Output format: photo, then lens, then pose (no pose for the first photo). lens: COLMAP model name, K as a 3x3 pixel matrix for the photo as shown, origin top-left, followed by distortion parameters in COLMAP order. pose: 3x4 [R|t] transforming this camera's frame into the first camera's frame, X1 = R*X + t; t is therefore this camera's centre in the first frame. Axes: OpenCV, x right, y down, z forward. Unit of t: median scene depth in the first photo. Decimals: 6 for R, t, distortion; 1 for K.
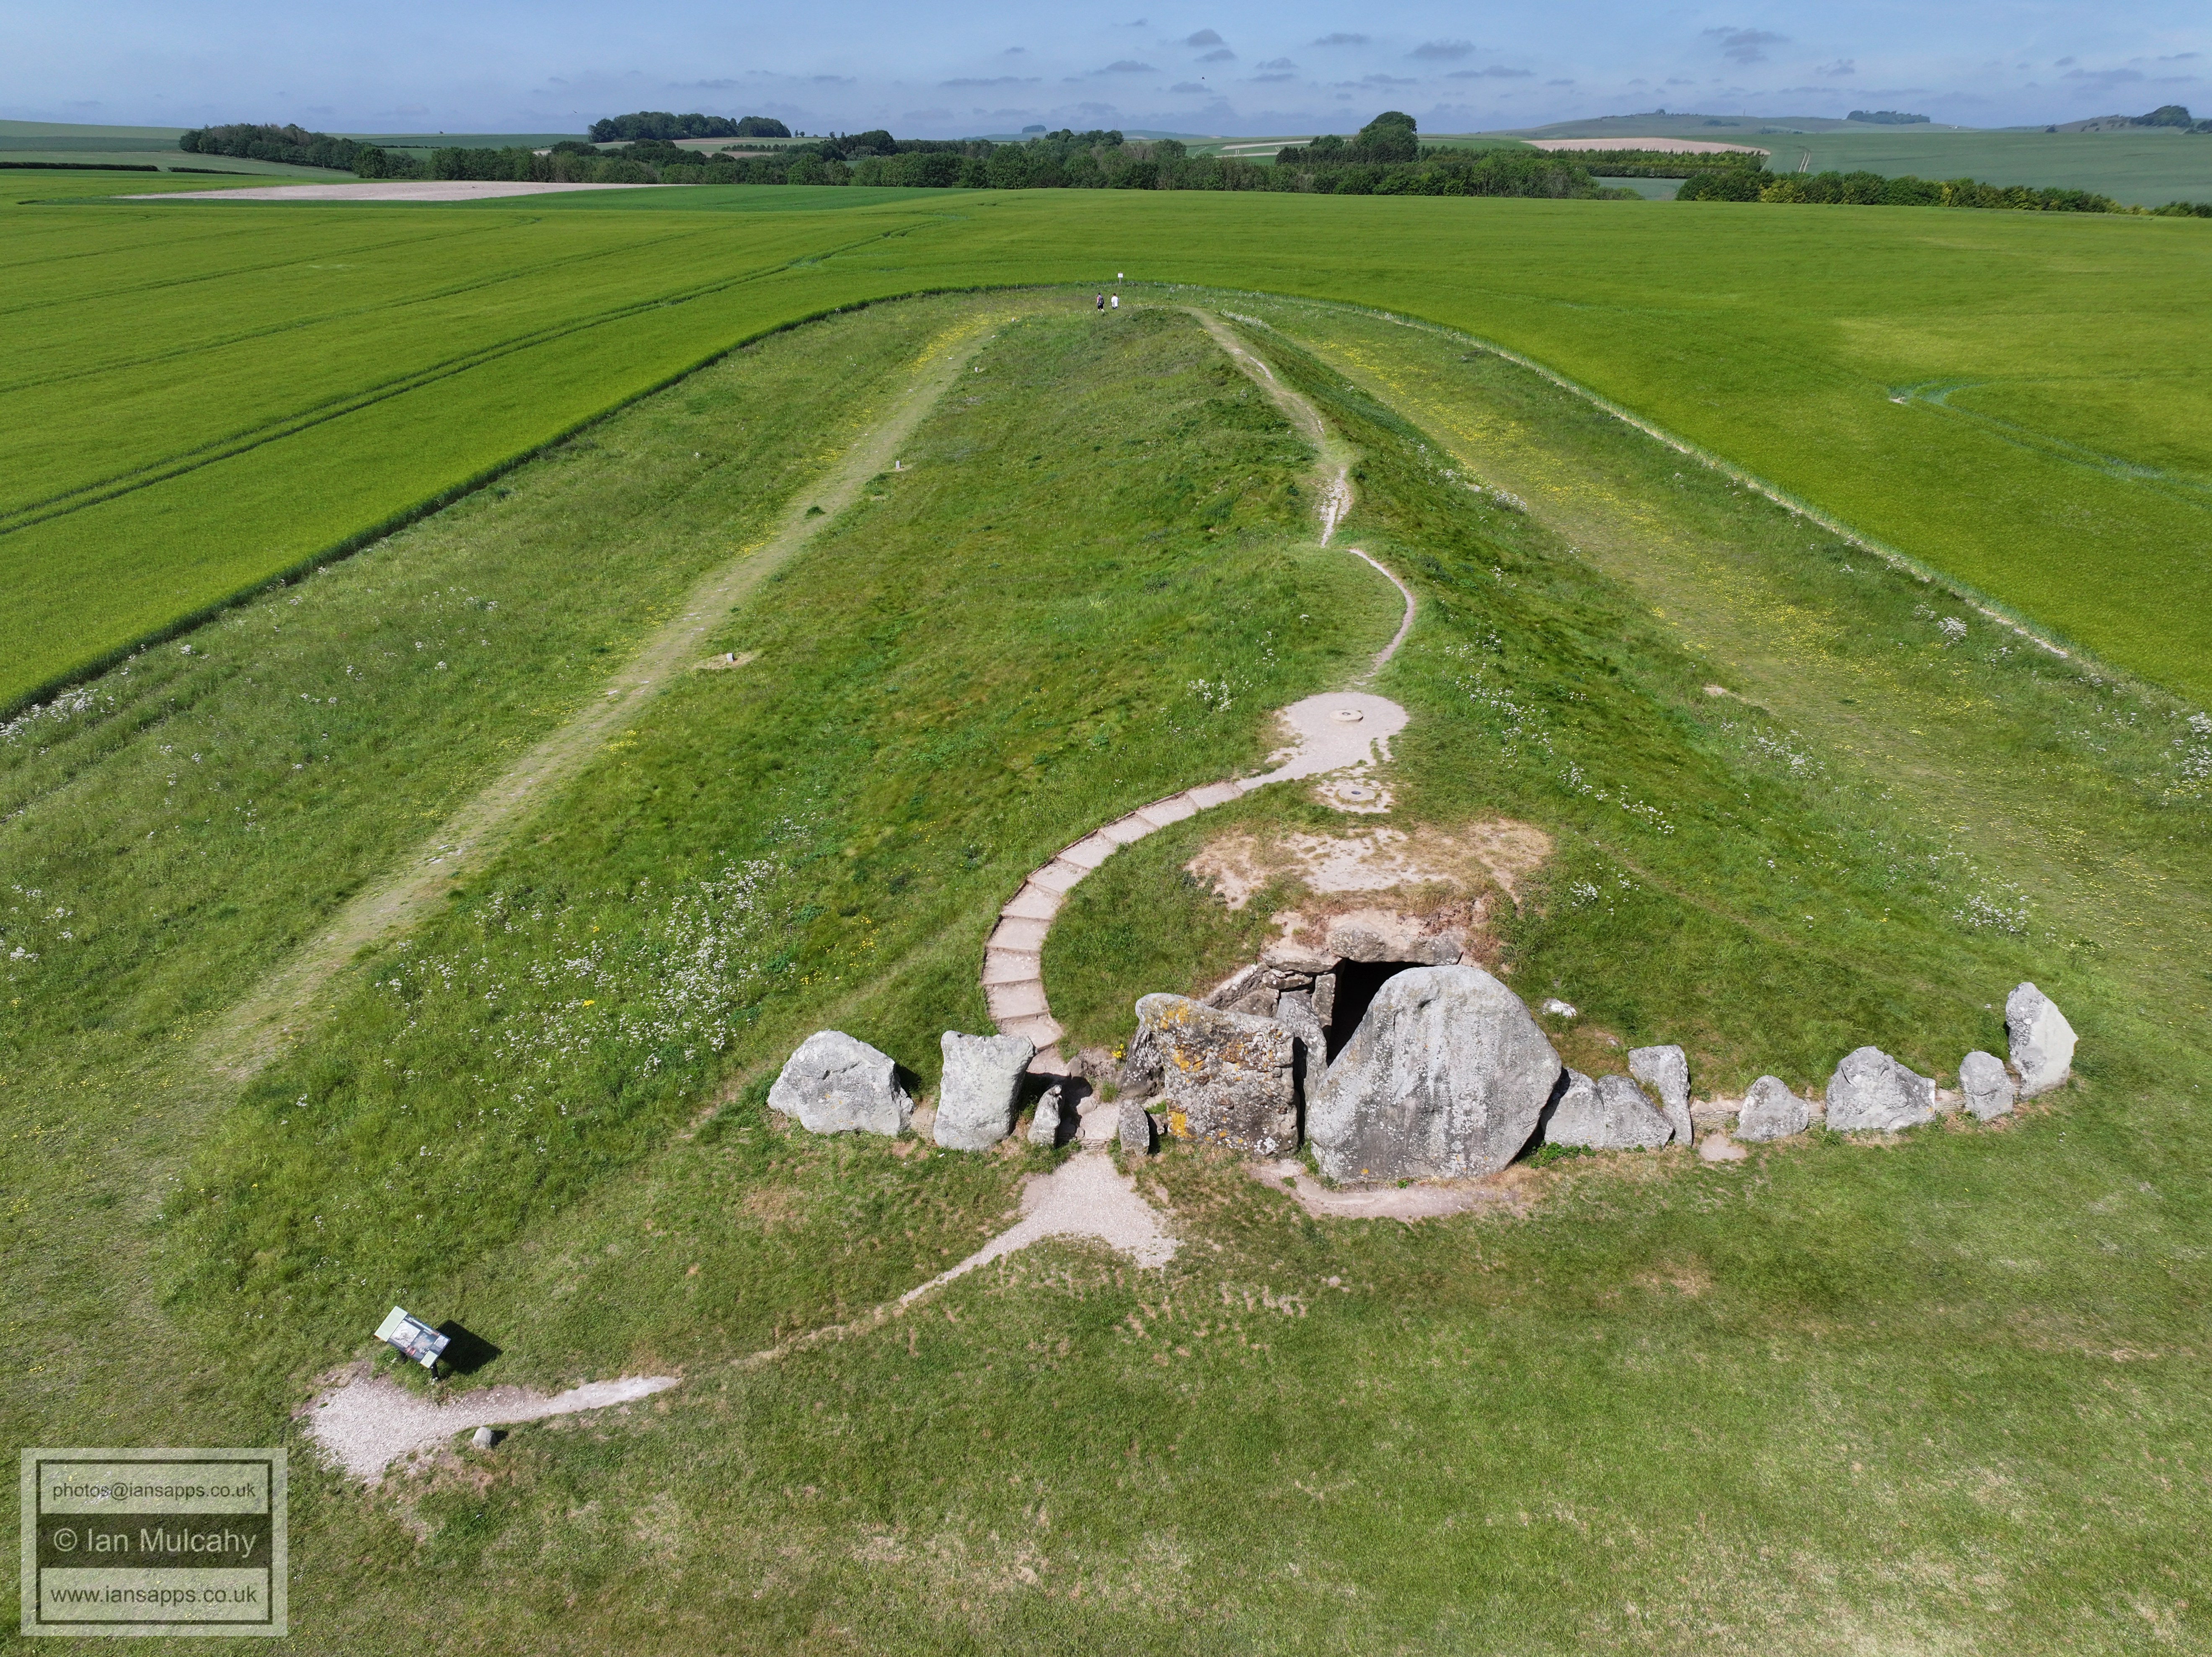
lens RADIAL K [[1553.3, 0, 1115.4], [0, 1553.3, 811.7], [0, 0, 1]] dist [0.004063, 0.009009]
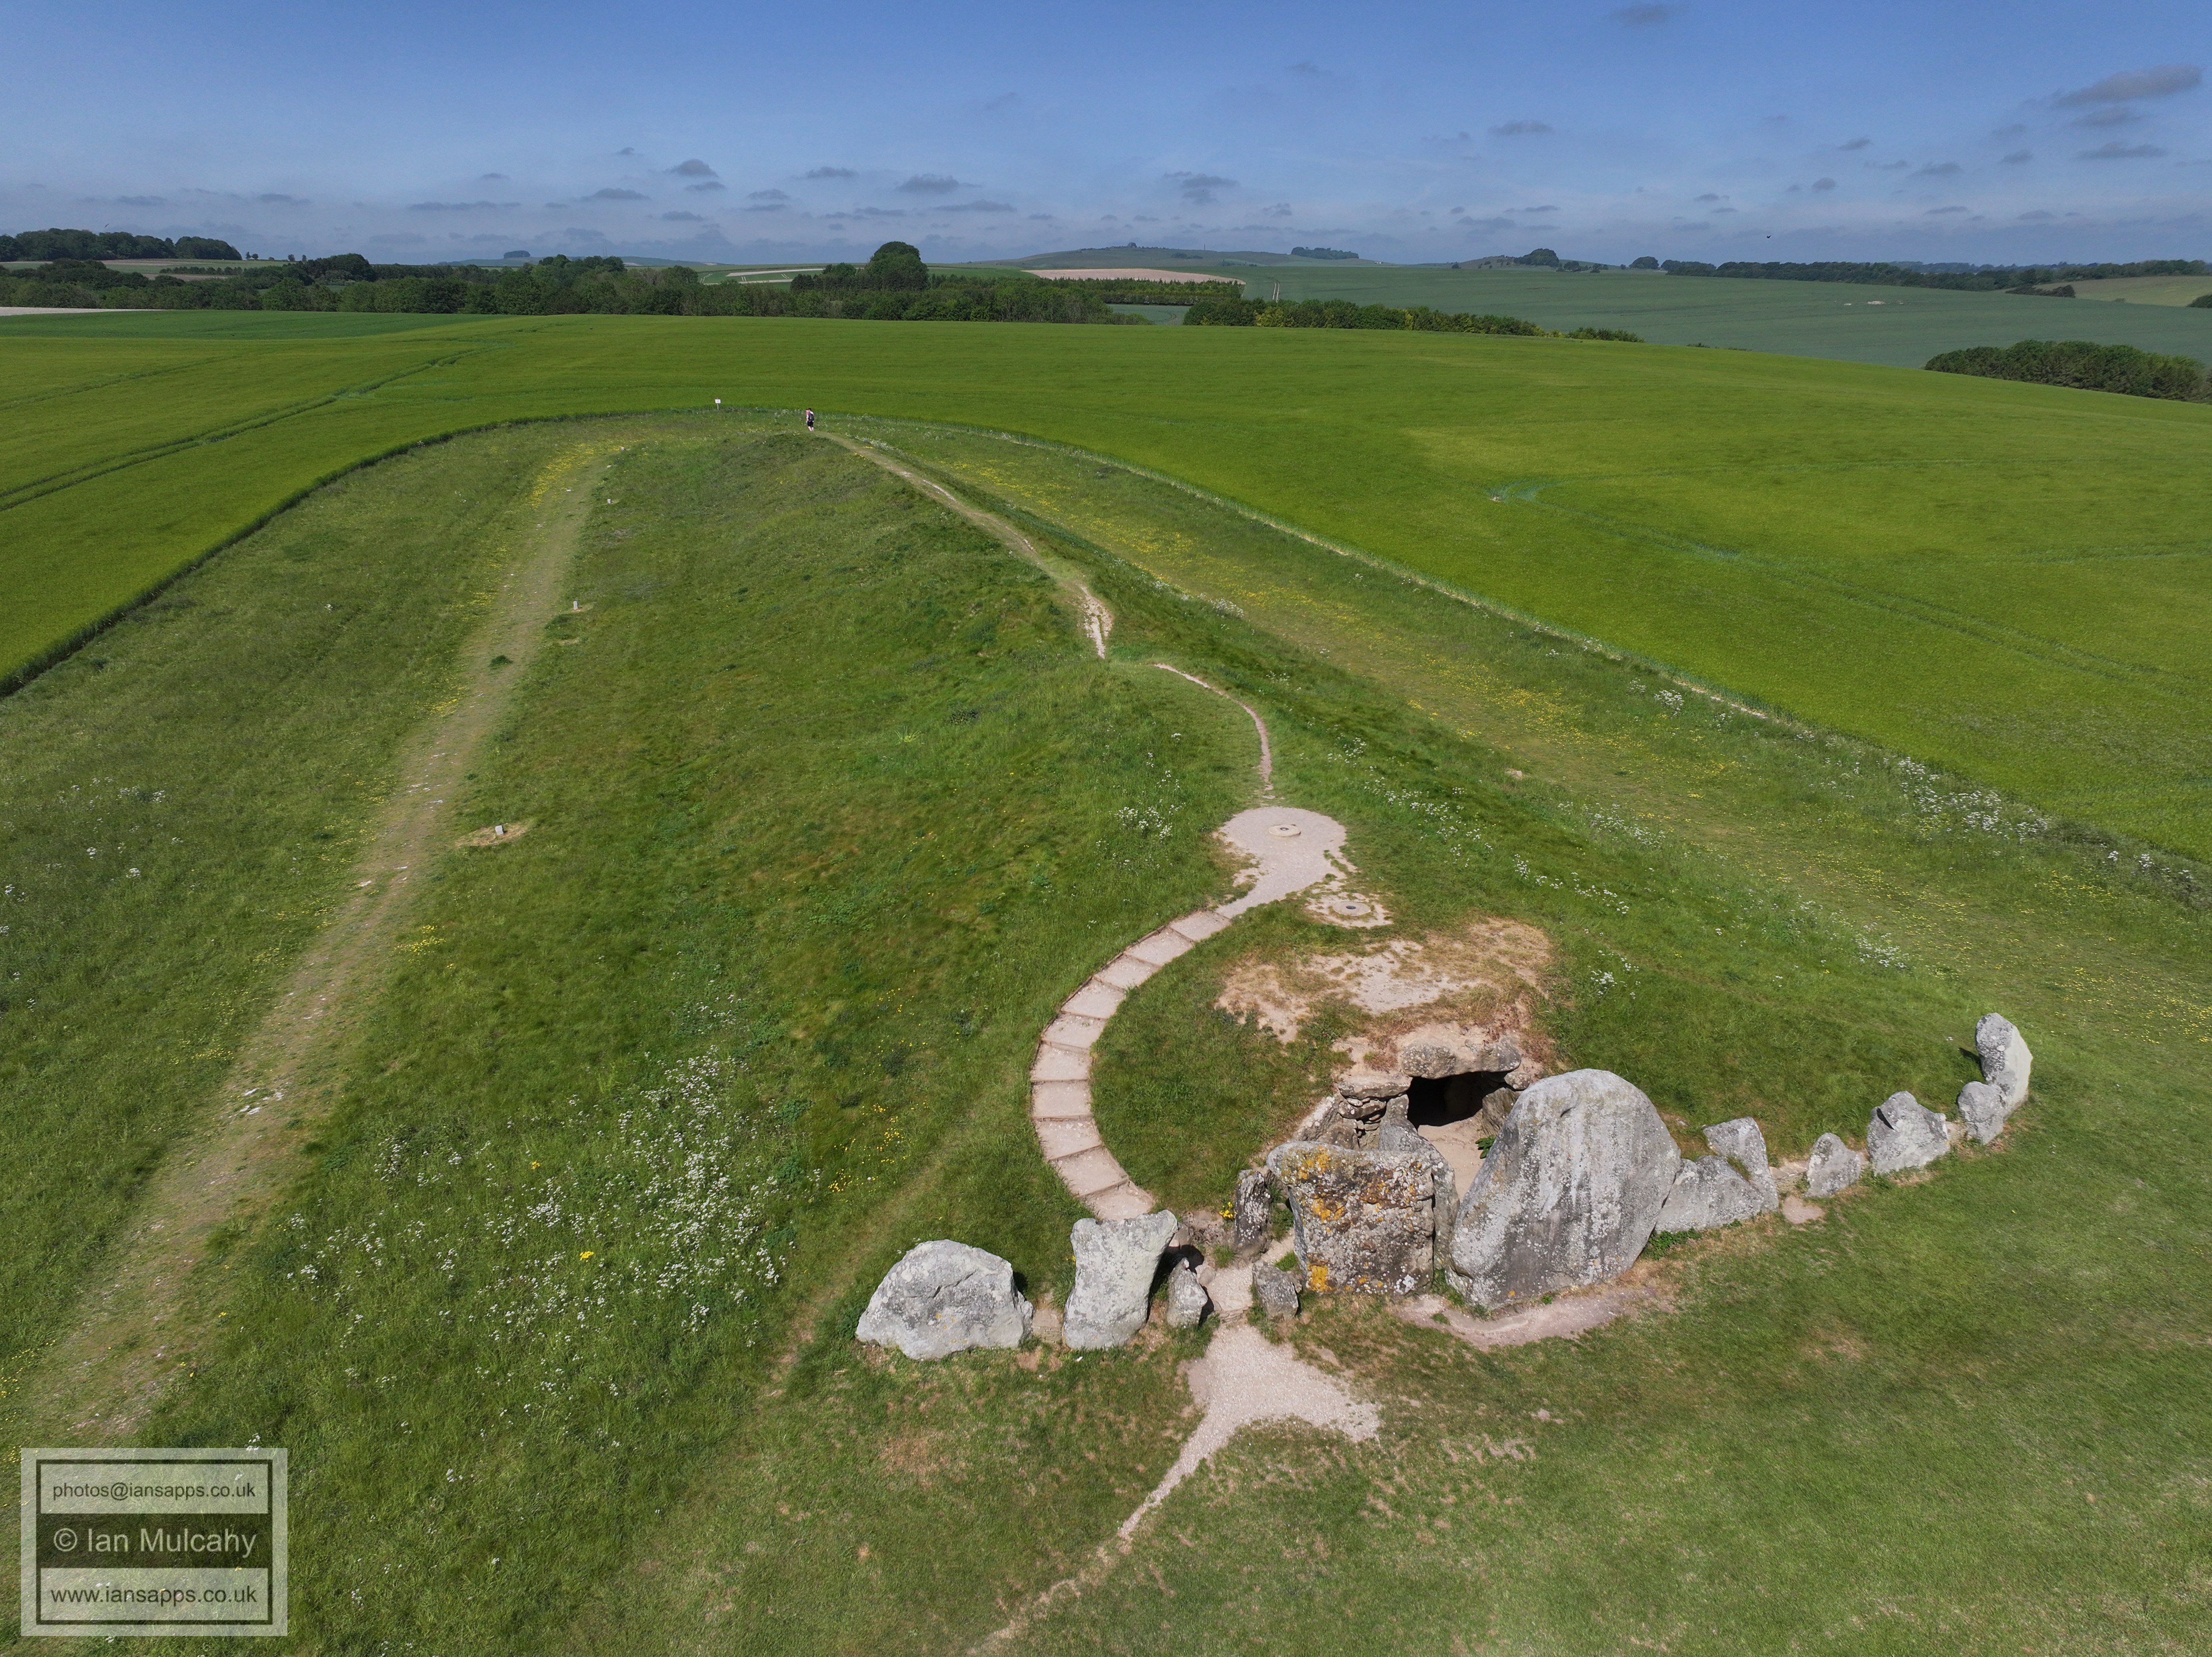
lens RADIAL K [[1553.3, 0, 1115.4], [0, 1553.3, 811.7], [0, 0, 1]] dist [0.004063, 0.009009]
pose [[0.955134, -0.091925, 0.281548, -0.308553], [0.111776, 0.992197, -0.055245, -0.041115], [-0.274273, 0.084237, 0.957955, 0.099076]]
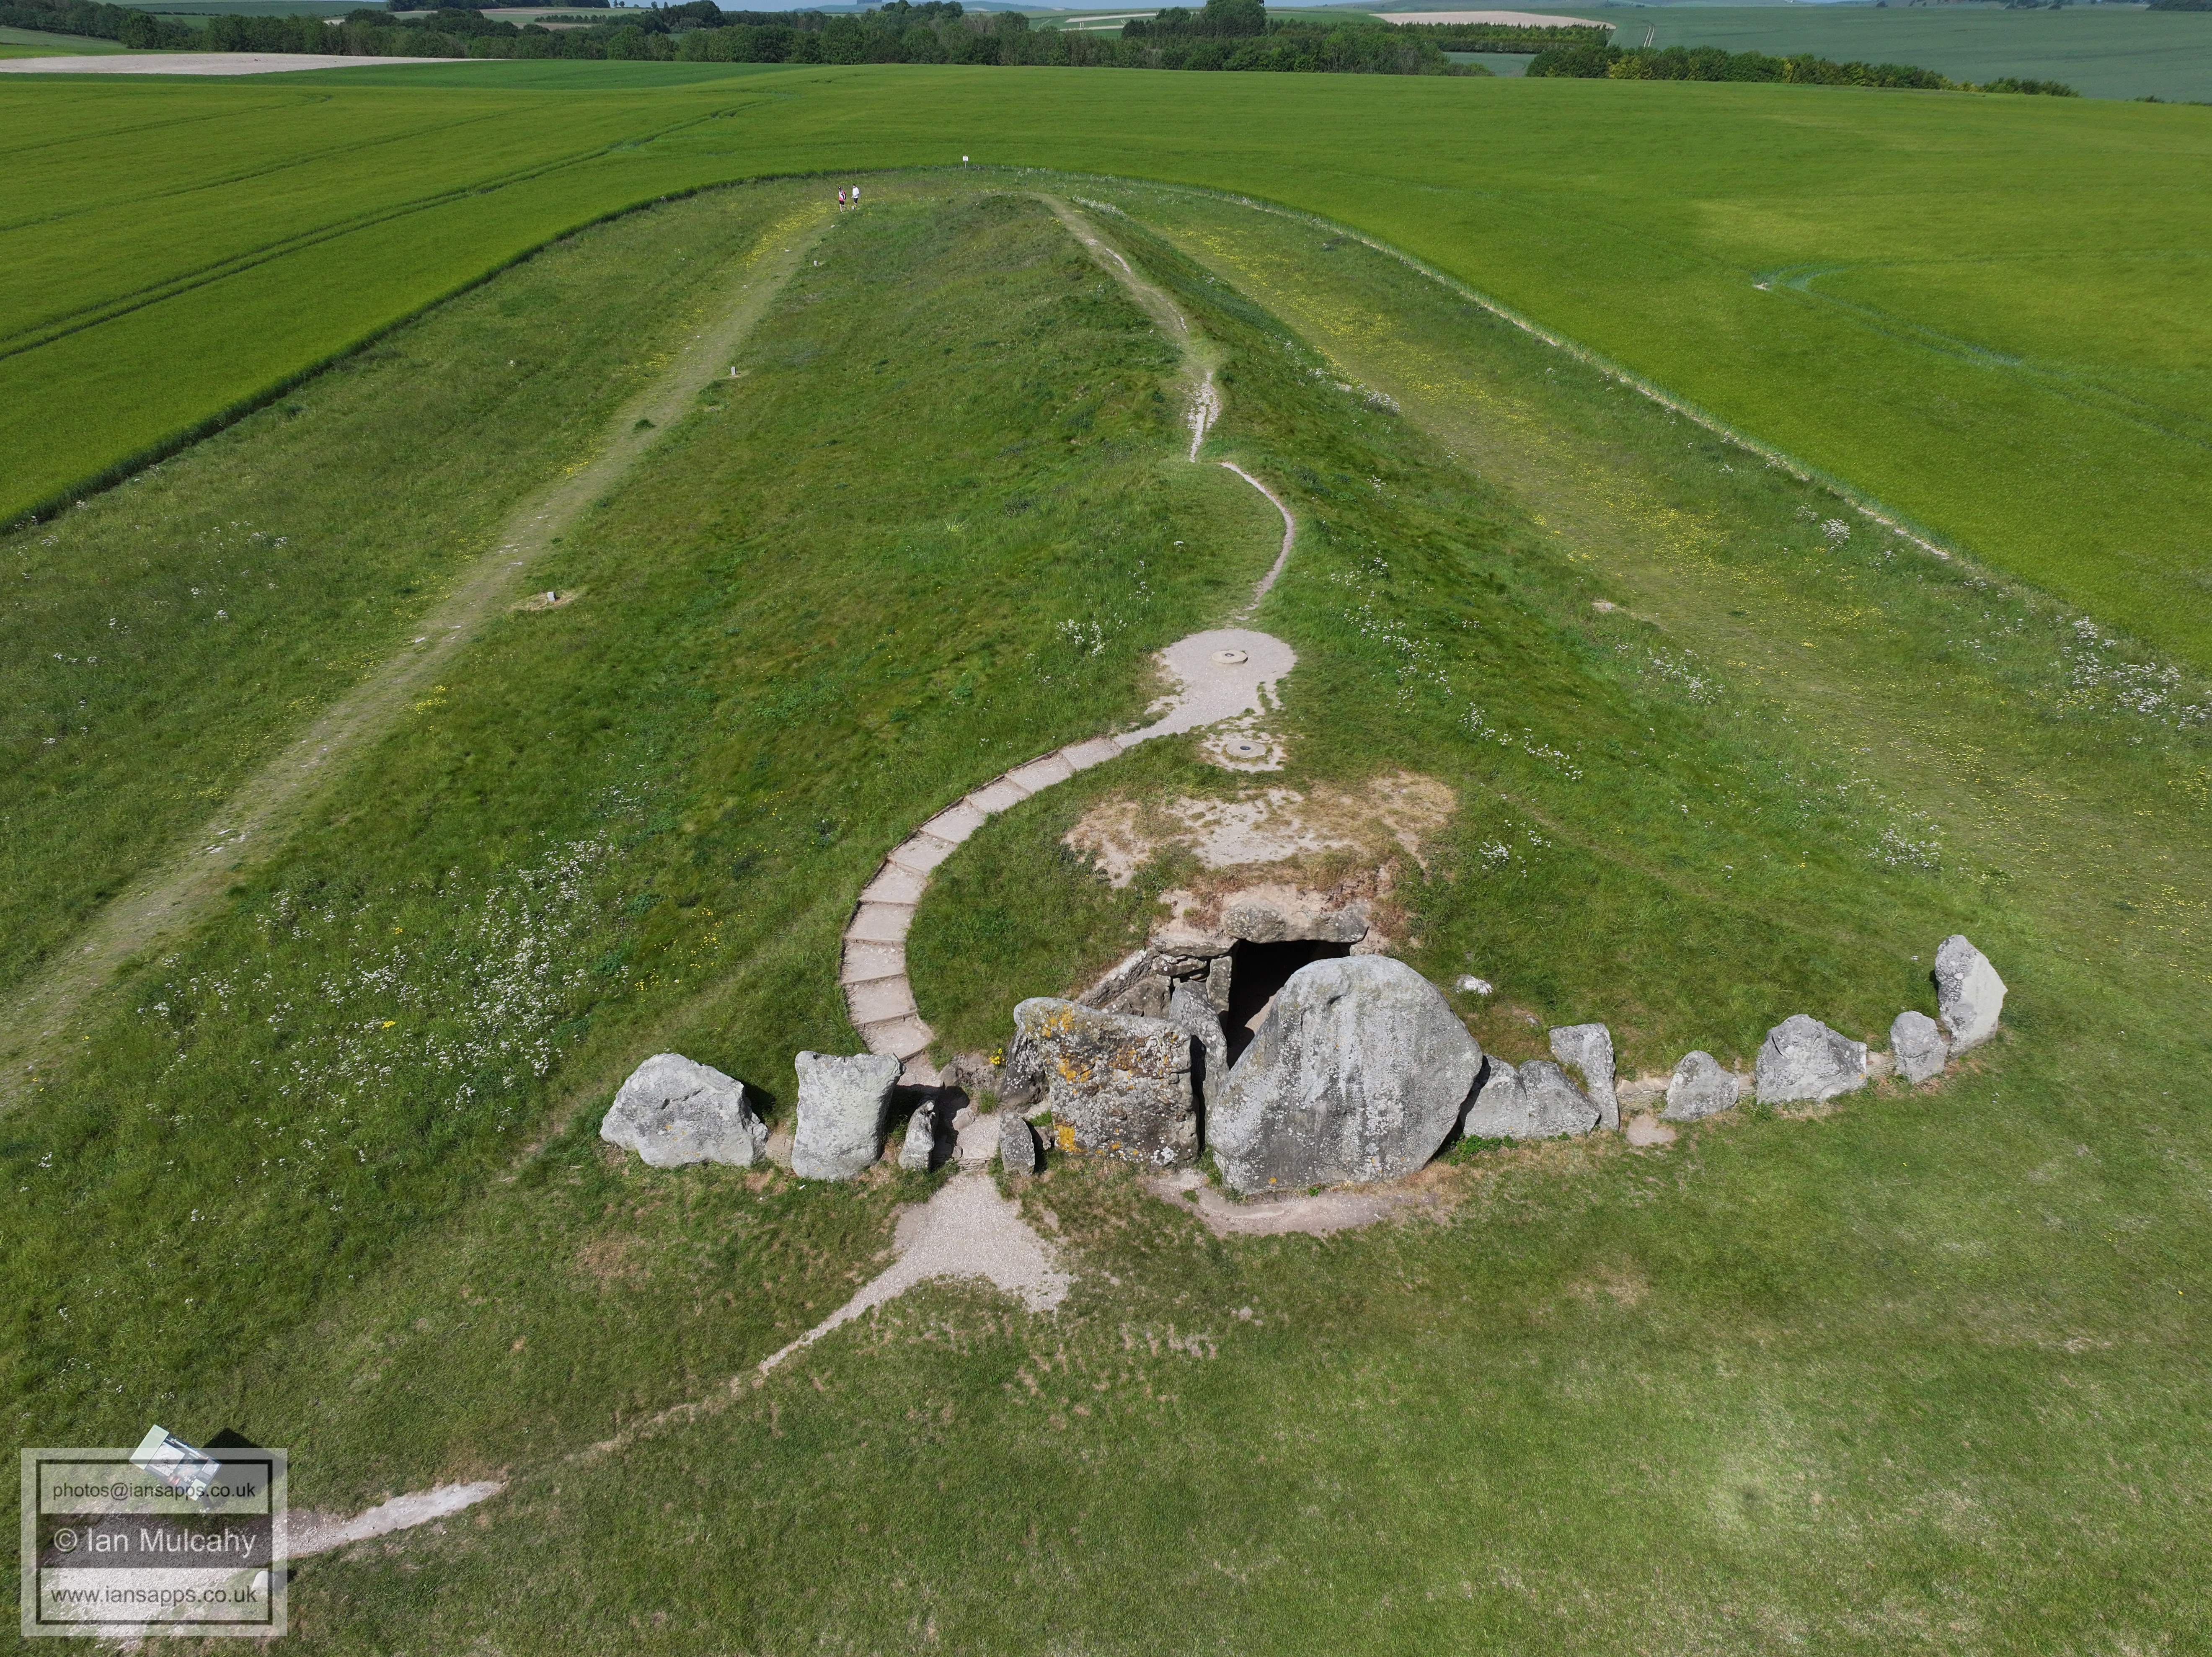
lens RADIAL K [[1553.3, 0, 1115.4], [0, 1553.3, 811.7], [0, 0, 1]] dist [0.004063, 0.009009]
pose [[0.995818, -0.039767, 0.082251, 0.002244], [0.034170, 0.997075, 0.068367, -0.046929], [-0.084729, -0.065270, 0.994264, 0.109900]]
